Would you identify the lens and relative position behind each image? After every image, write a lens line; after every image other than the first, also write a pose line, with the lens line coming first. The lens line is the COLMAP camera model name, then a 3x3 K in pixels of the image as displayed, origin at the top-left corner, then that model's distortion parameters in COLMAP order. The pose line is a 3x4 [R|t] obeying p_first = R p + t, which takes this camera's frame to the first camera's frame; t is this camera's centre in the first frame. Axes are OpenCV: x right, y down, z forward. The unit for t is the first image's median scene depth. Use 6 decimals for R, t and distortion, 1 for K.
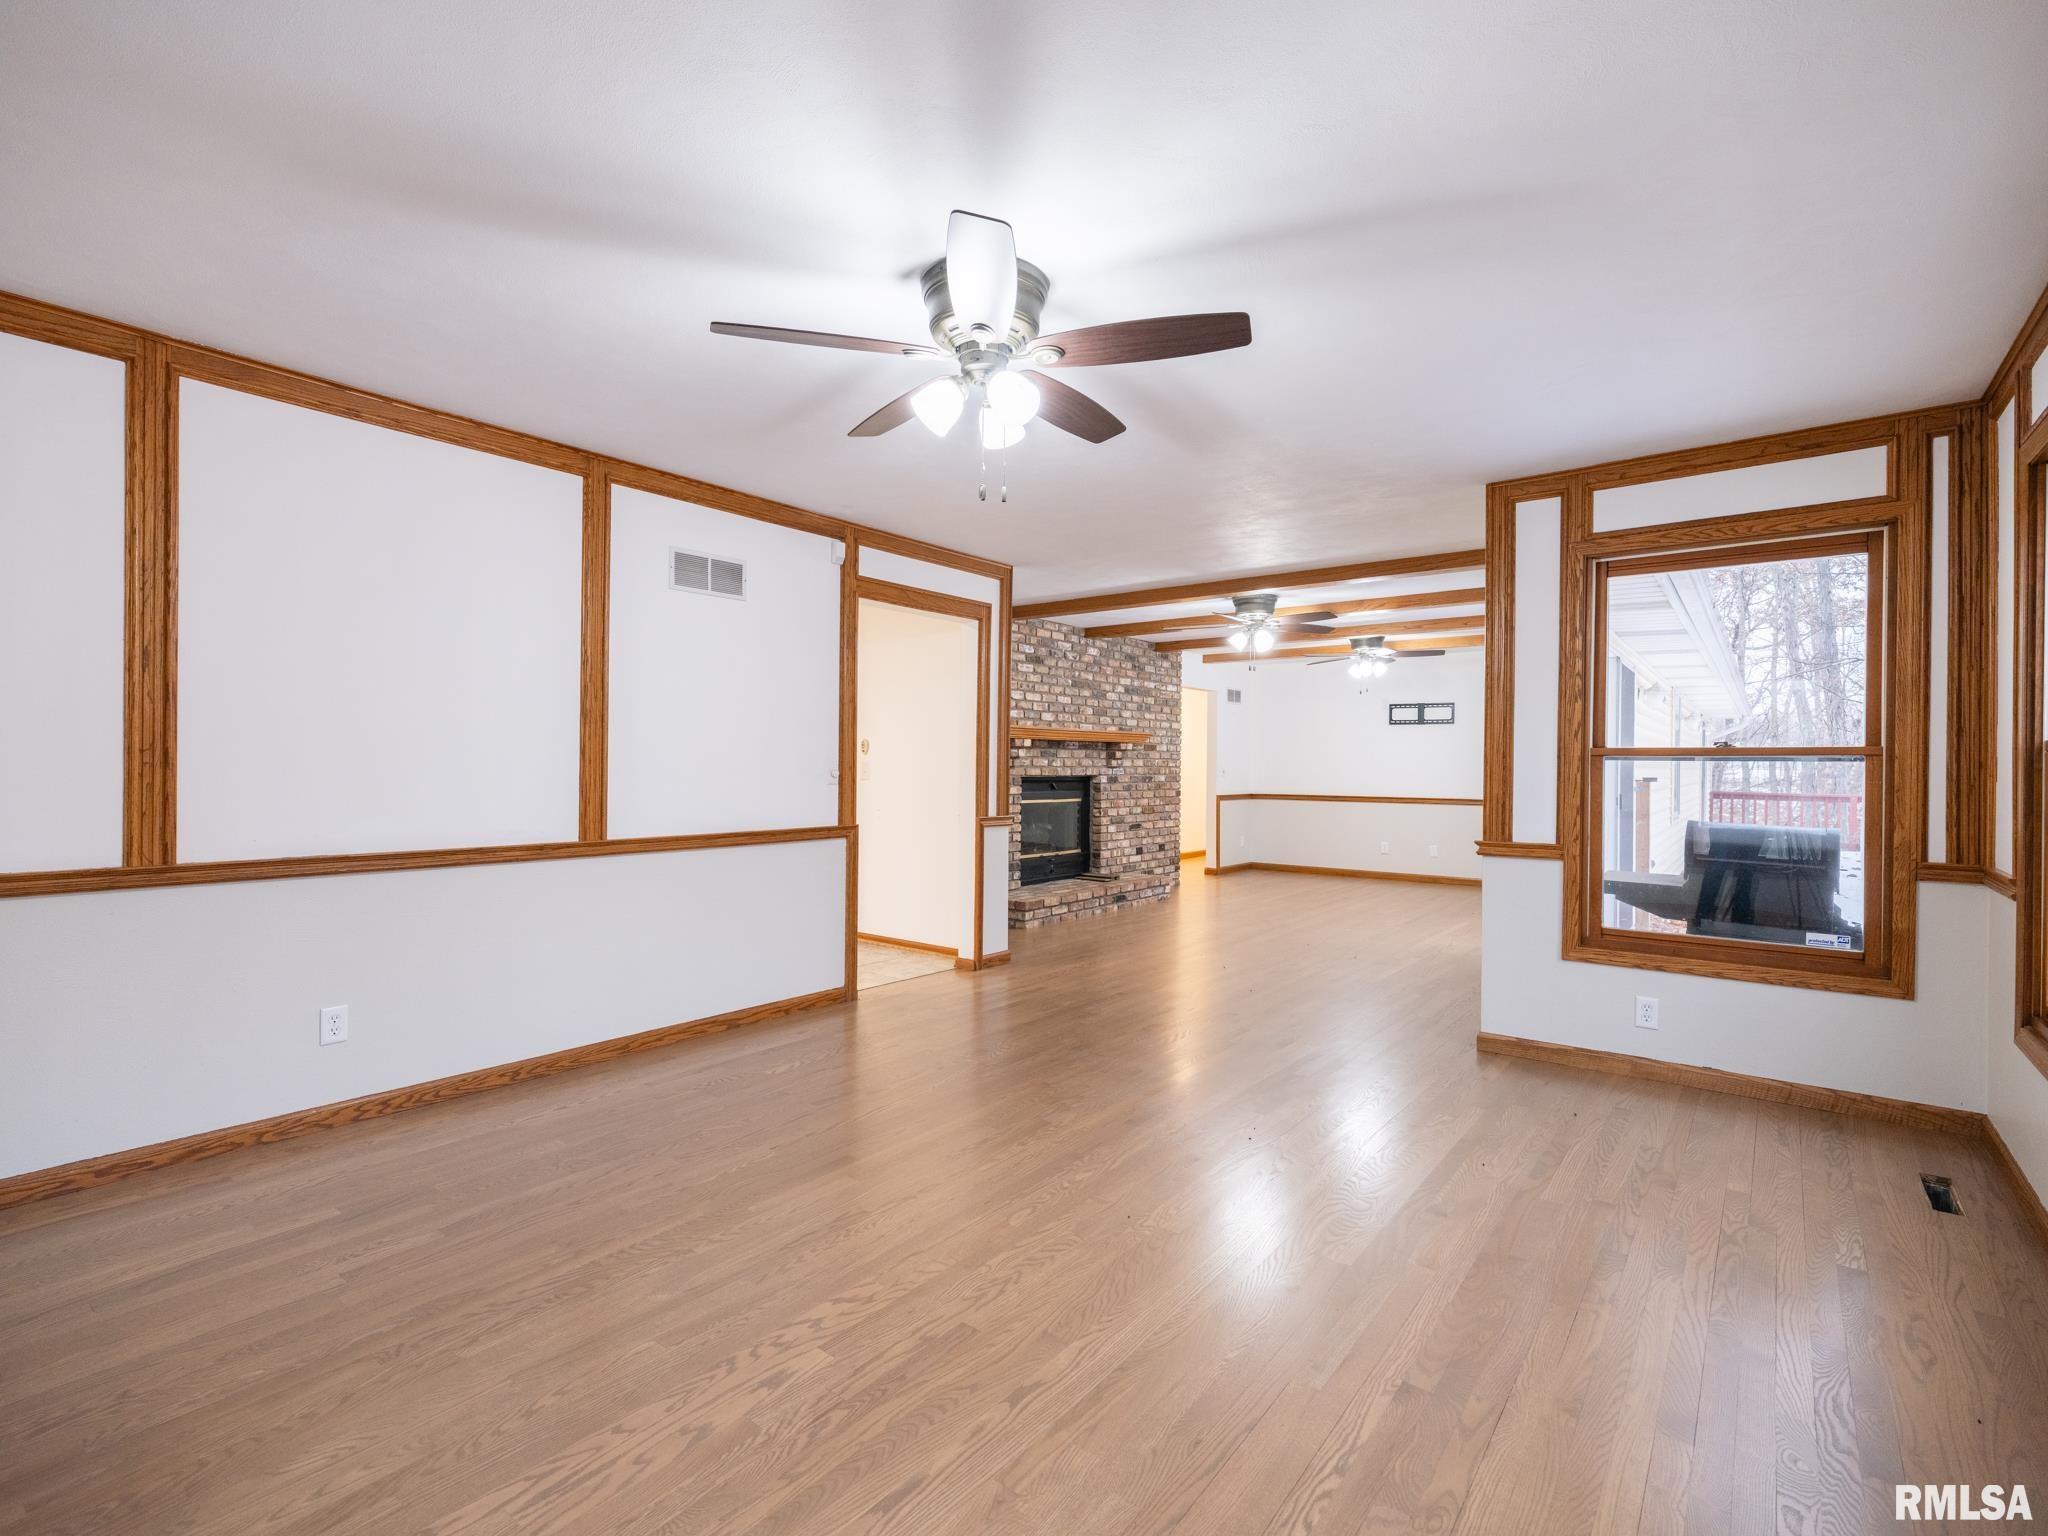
lens RADIAL K [[956.0, 0, 1015.7], [0, 956.0, 765.6], [0, 0, 1]] dist [-0.002732, 0.000346]
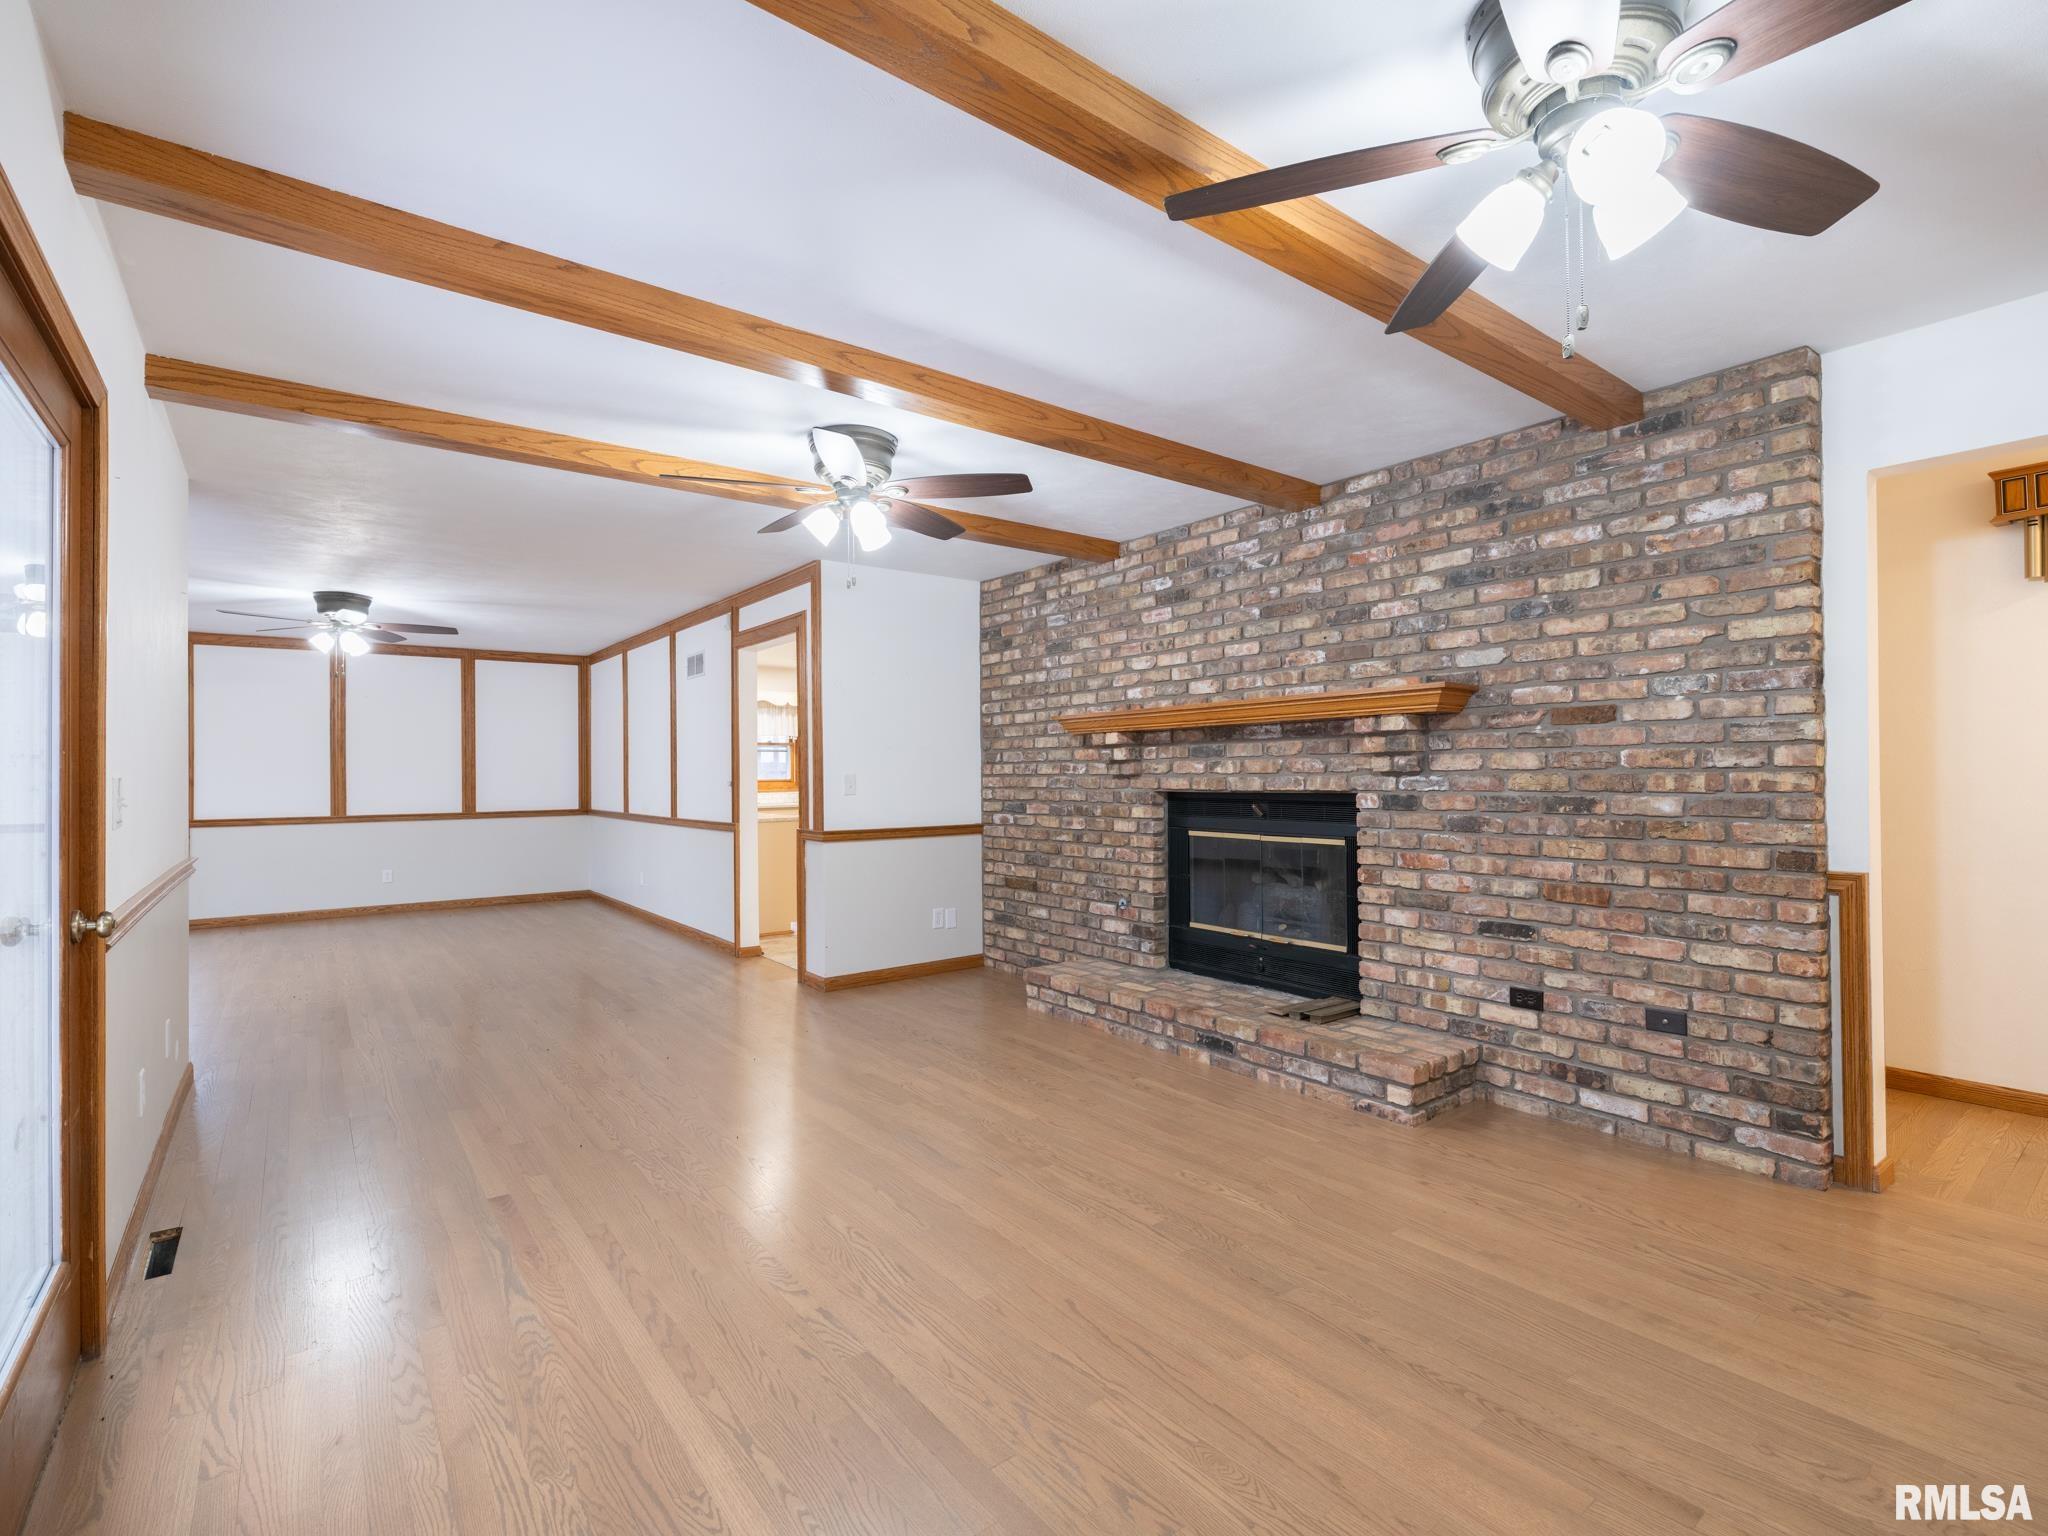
lens RADIAL K [[956.0, 0, 1015.7], [0, 956.0, 765.6], [0, 0, 1]] dist [-0.002732, 0.000346]
pose [[-0.246843, -0.014591, -0.968946, 0.612767], [0.007004, 0.999834, -0.016841, 0.004544], [0.969030, -0.010944, -0.246700, 1.029953]]
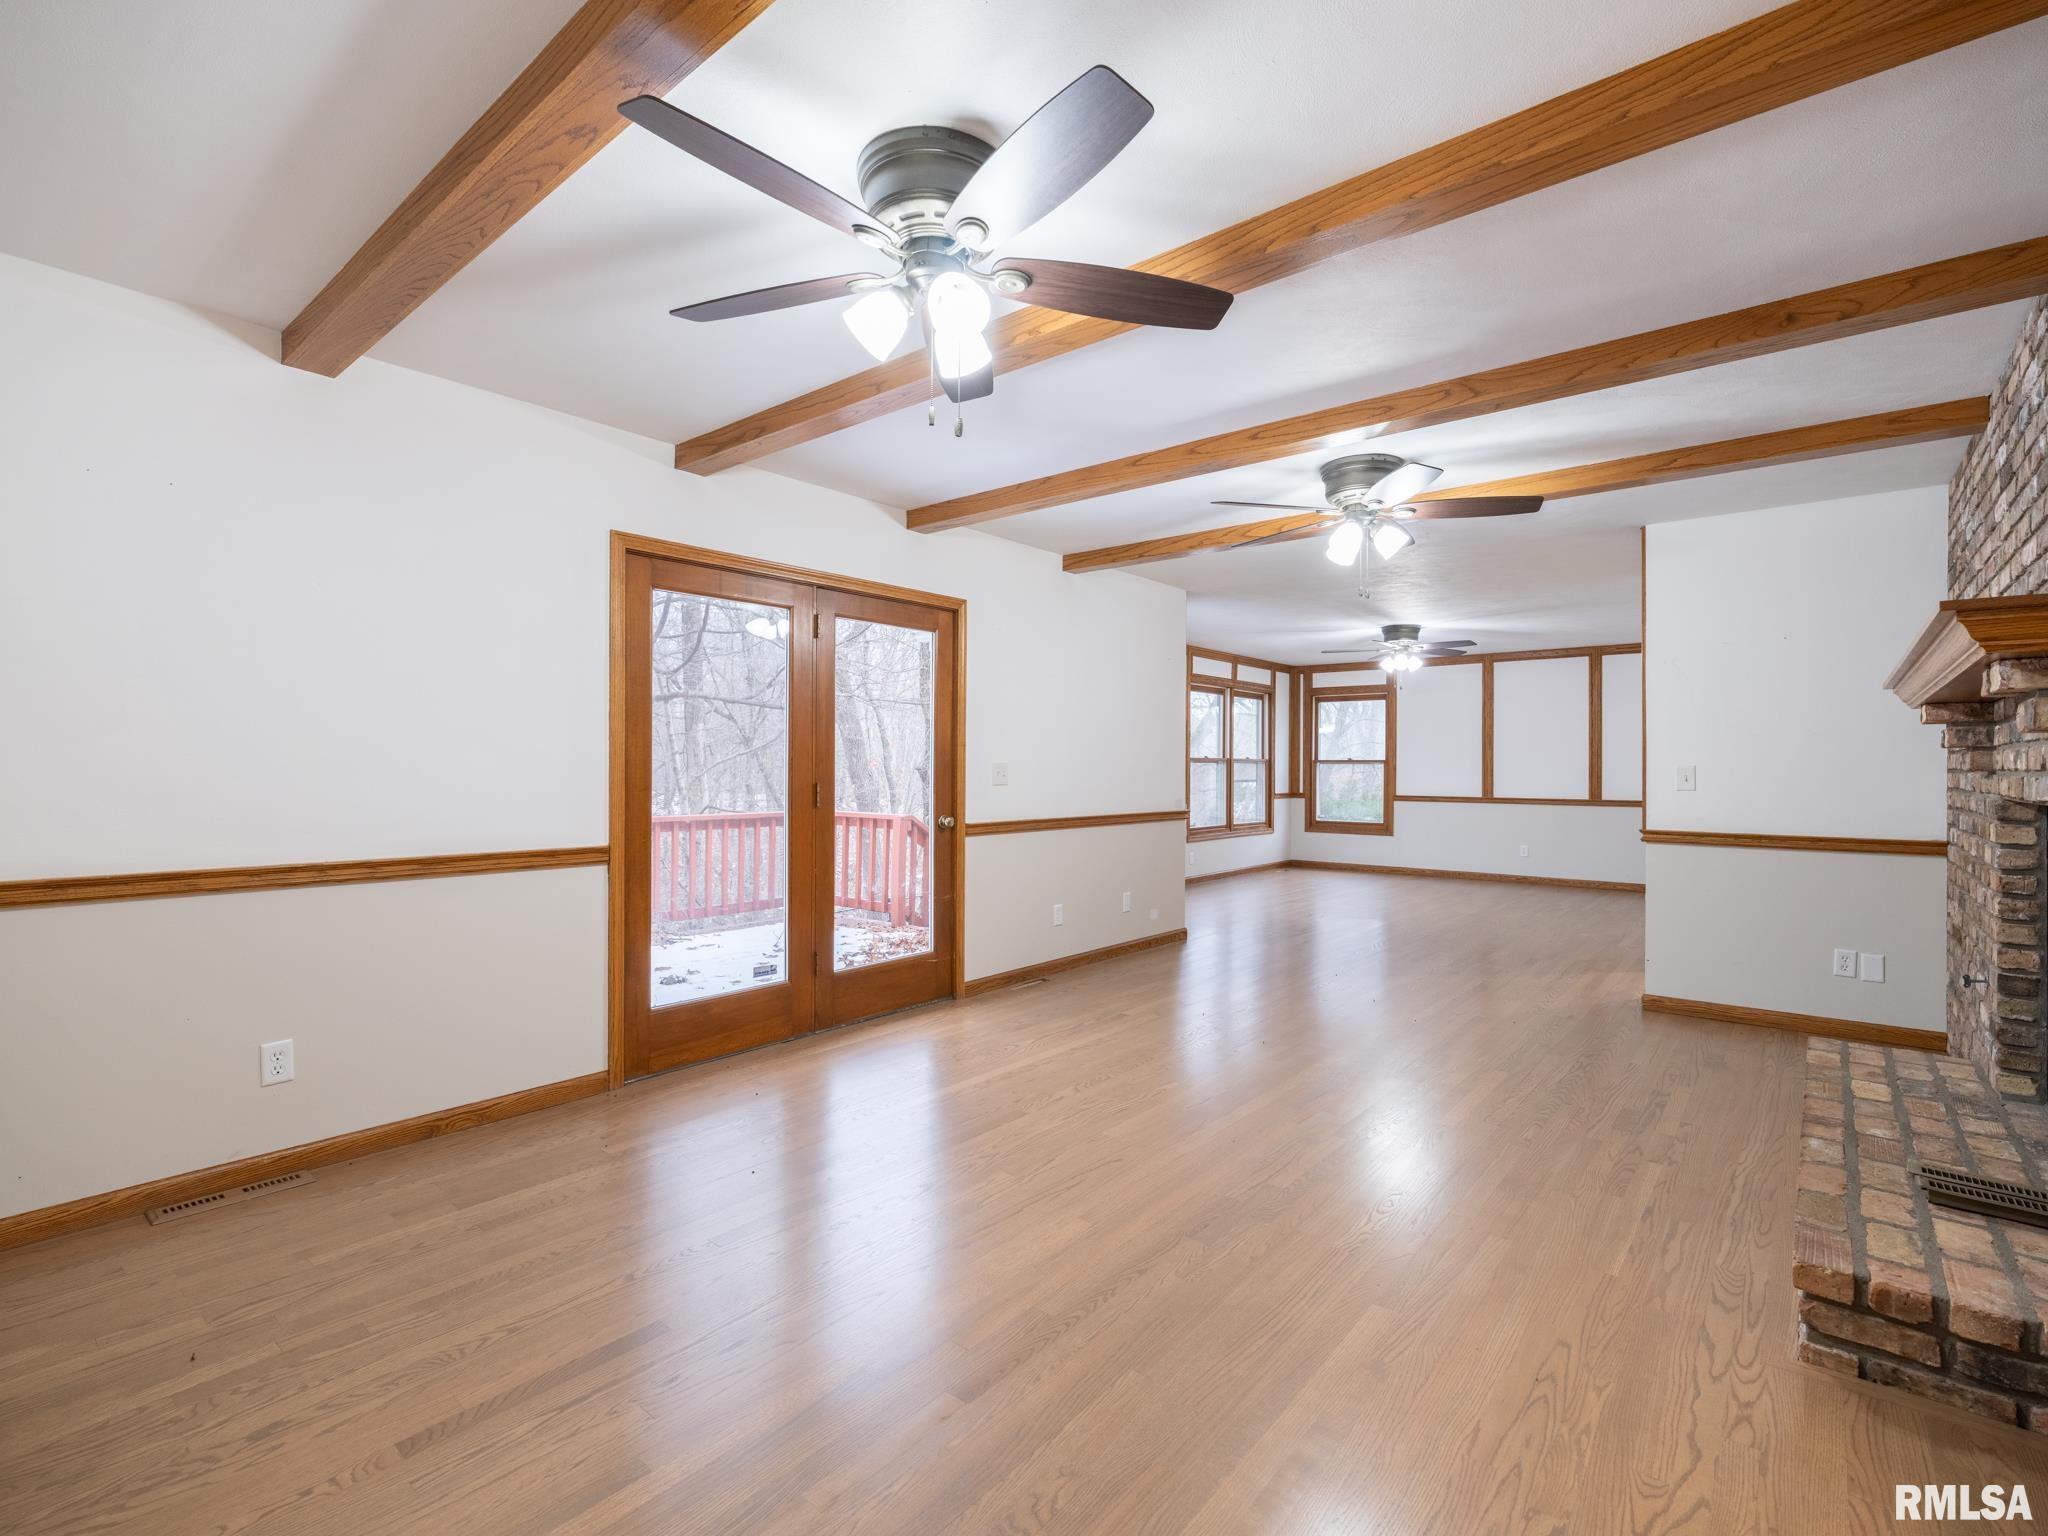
lens RADIAL K [[948.7, 0, 1018.0], [0, 948.7, 765.8], [0, 0, 1]] dist [-0.000331, 0.000452]
pose [[-0.999410, -0.013650, 0.031506, 0.370081], [-0.013660, 0.999907, -0.000099, 0.003698], [-0.031502, -0.000529, -0.999504, 1.339940]]
